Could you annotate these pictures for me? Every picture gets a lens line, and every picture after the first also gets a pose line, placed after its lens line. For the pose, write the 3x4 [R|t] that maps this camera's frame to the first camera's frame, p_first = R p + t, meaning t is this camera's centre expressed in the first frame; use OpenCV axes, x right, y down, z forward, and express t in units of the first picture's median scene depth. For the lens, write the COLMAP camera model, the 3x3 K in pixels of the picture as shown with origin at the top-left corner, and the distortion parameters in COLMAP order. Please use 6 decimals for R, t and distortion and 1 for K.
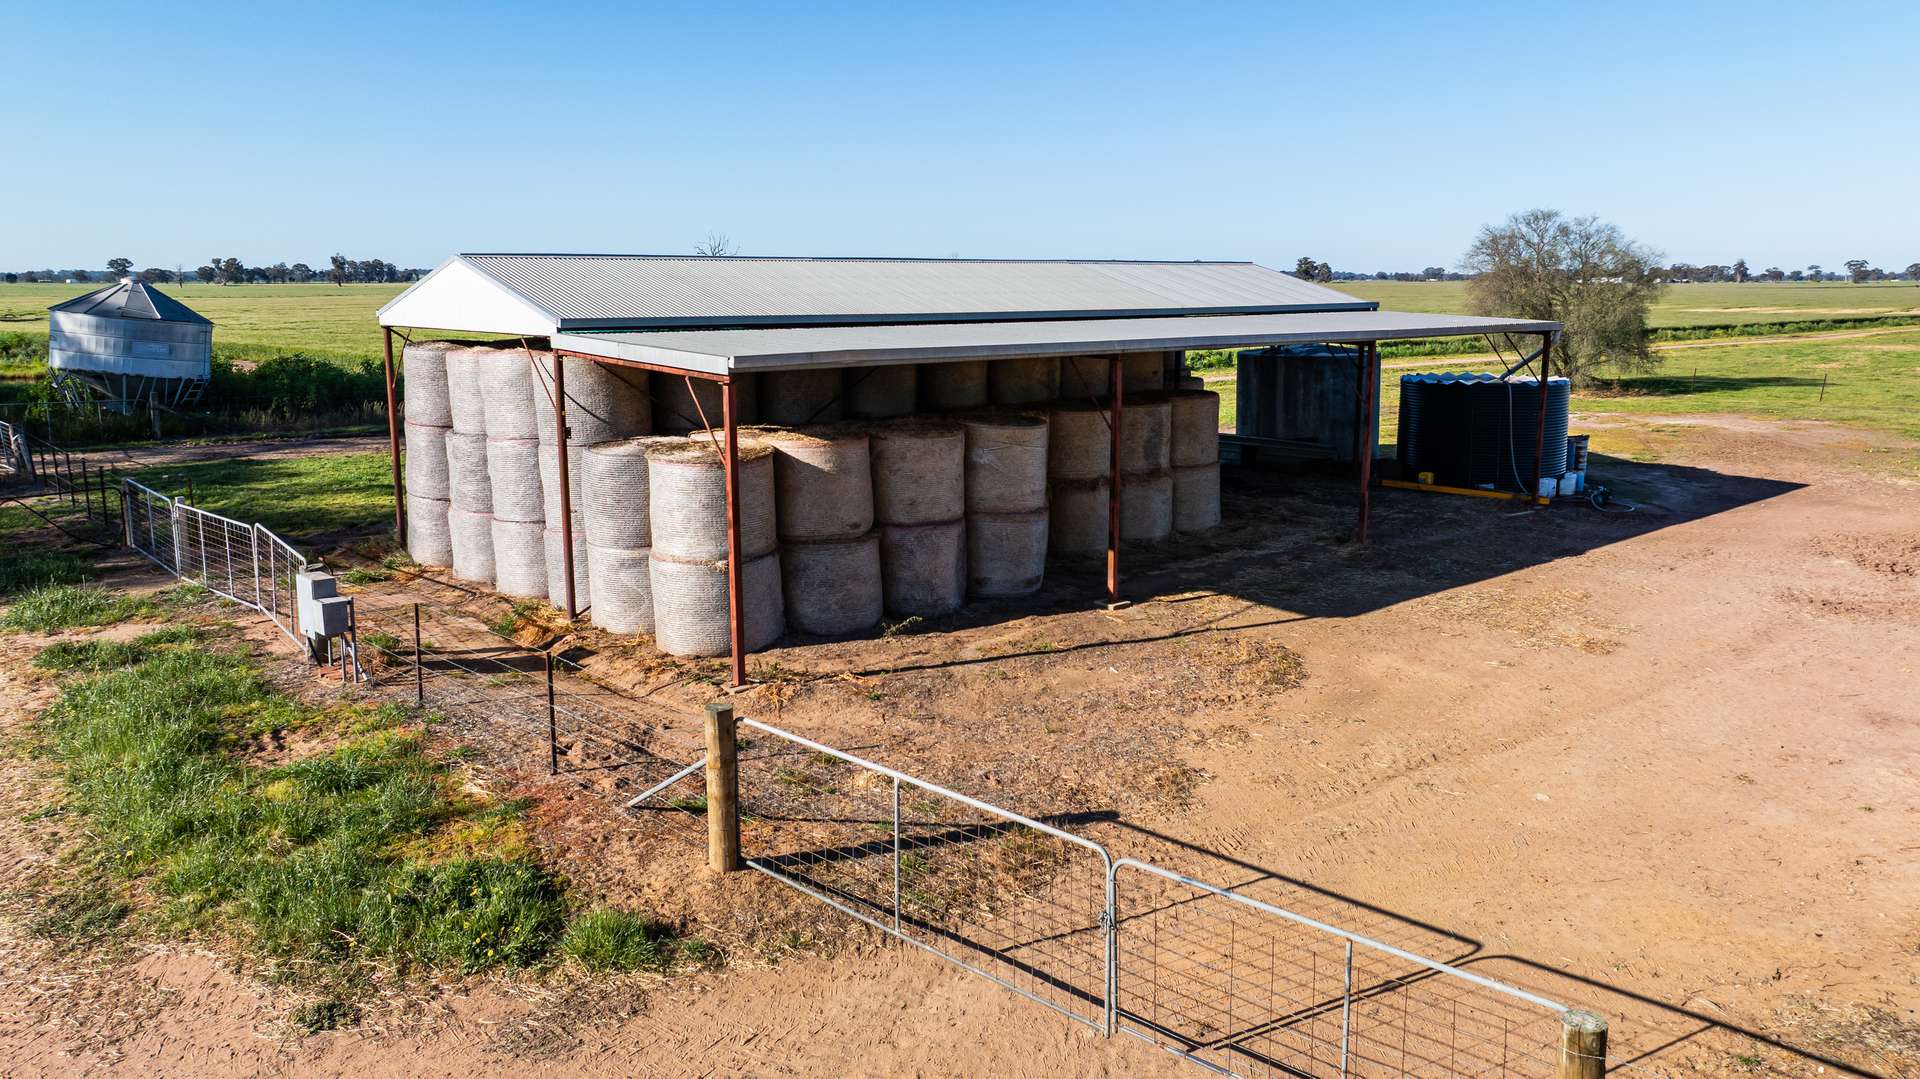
lens RADIAL K [[1354.3, 0, 959.6], [0, 1354.3, 539.2], [0, 0, 1]] dist [-0.042444, 0.000196]
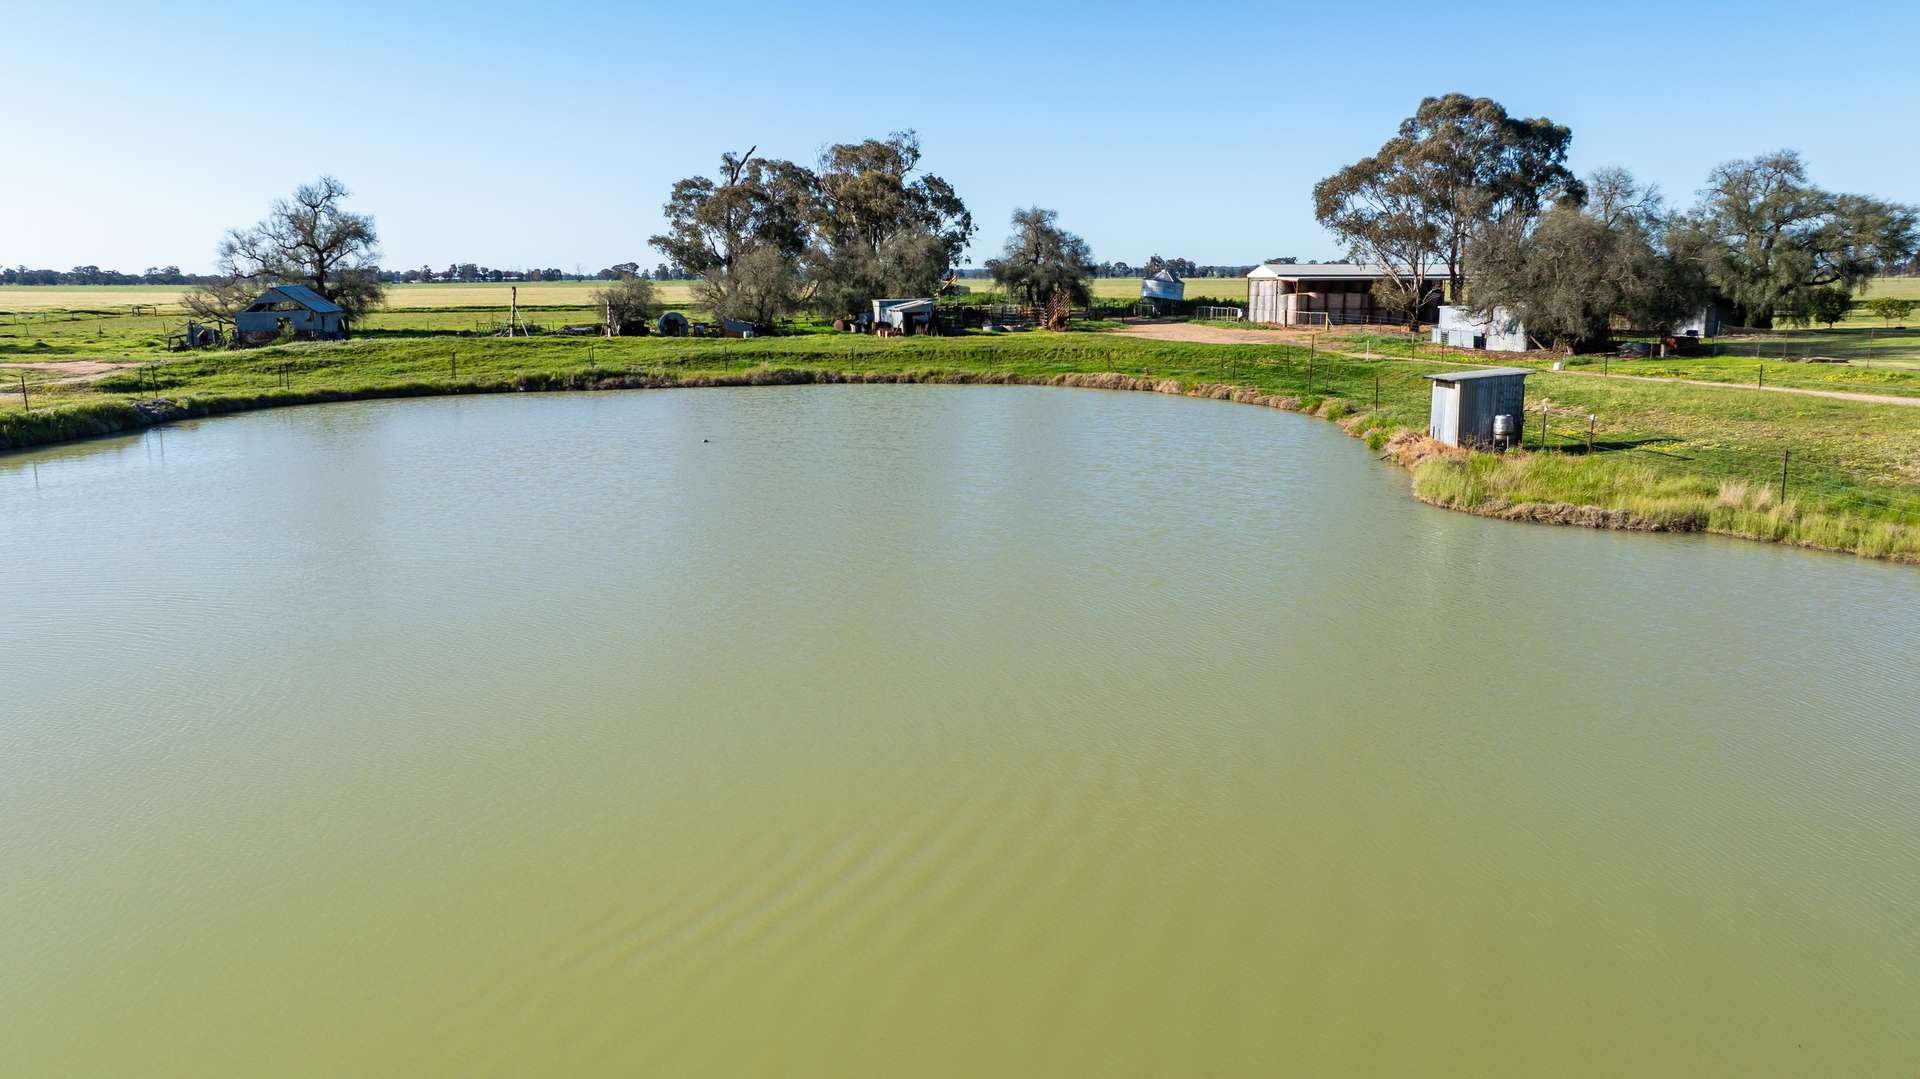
lens RADIAL K [[1354.3, 0, 959.2], [0, 1354.3, 539.1], [0, 0, 1]] dist [-0.042444, 0.000196]
pose [[0.848924, 0.088563, -0.521042, 1.814754], [-0.087003, 0.995828, 0.027511, 1.012848], [0.521305, 0.021978, 0.853088, -5.075973]]
